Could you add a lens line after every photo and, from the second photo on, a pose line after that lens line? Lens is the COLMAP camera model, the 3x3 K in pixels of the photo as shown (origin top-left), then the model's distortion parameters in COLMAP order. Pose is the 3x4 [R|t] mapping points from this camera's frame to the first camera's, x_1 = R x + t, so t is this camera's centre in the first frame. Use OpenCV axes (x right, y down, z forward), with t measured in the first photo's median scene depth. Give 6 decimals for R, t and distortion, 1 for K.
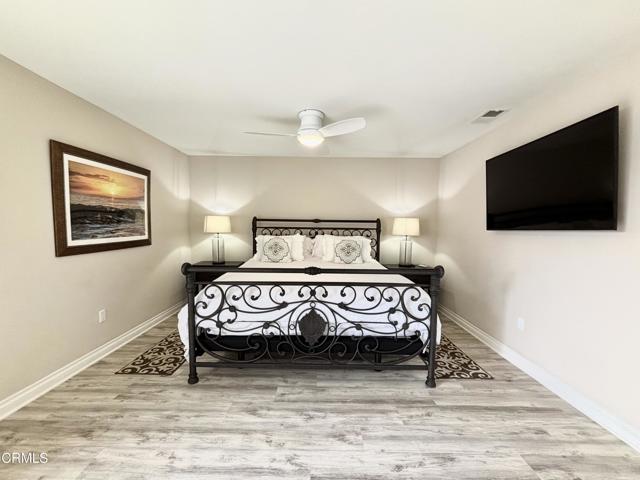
lens RADIAL K [[256.9, 0, 320.0], [0, 256.9, 240.0], [0, 0, 1]] dist [0.000352, -0.000429]
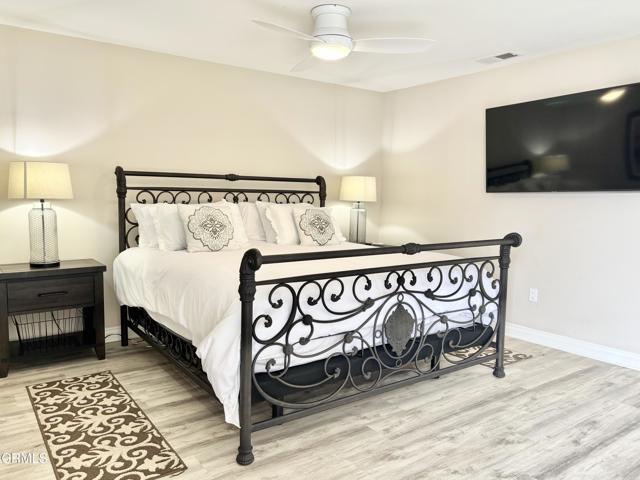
lens RADIAL K [[455.6, 0, 319.7], [0, 455.6, 227.4], [0, 0, 1]] dist [0.016660, -0.000356]
pose [[0.832690, -0.040187, 0.552279, -0.892120], [0.024364, 0.999056, 0.035963, 0.009643], [-0.553203, -0.016490, 0.832883, 0.083622]]
